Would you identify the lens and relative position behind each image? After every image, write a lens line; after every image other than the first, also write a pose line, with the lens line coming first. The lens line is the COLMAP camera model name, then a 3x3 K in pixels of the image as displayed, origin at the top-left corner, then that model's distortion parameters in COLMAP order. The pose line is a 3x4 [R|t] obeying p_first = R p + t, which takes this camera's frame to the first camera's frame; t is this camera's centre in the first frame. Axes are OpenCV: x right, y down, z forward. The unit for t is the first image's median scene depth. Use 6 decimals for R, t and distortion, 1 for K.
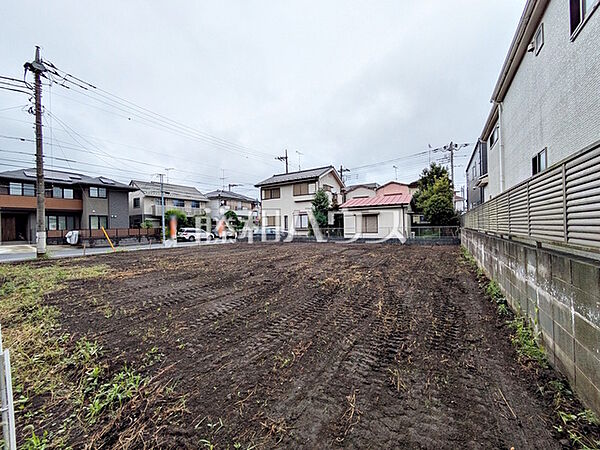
lens RADIAL K [[236.4, 0, 300.6], [0, 236.4, 224.8], [0, 0, 1]] dist [-0.005856, 0.002649]
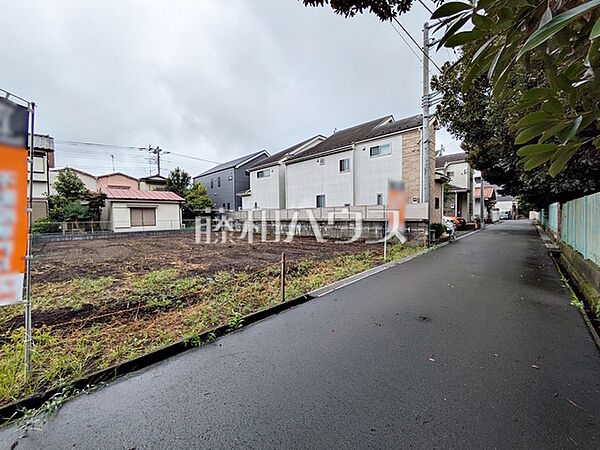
lens RADIAL K [[236.4, 0, 300.3], [0, 236.4, 224.9], [0, 0, 1]] dist [-0.005856, 0.002649]
pose [[0.211108, -0.020648, 0.977245, -0.783309], [0.002327, 0.999785, 0.020621, 0.015399], [-0.977460, -0.002079, 0.211111, 0.191506]]
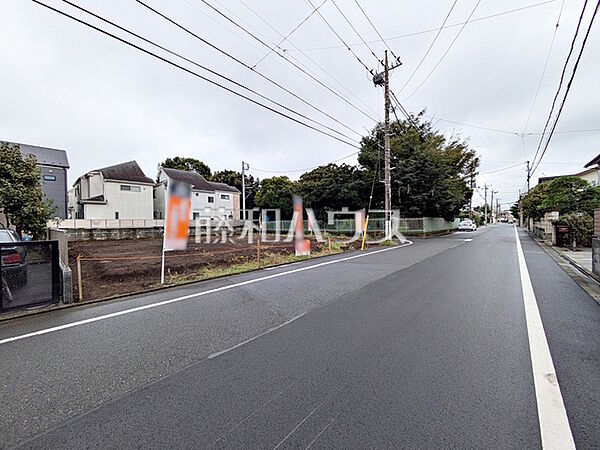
lens RADIAL K [[236.4, 0, 298.0], [0, 236.4, 224.5], [0, 0, 1]] dist [-0.005856, 0.002649]
pose [[-0.981438, 0.022011, 0.190515, -0.893791], [0.022632, 0.999743, 0.001087, 0.015986], [-0.190442, 0.005379, -0.981684, 2.139081]]
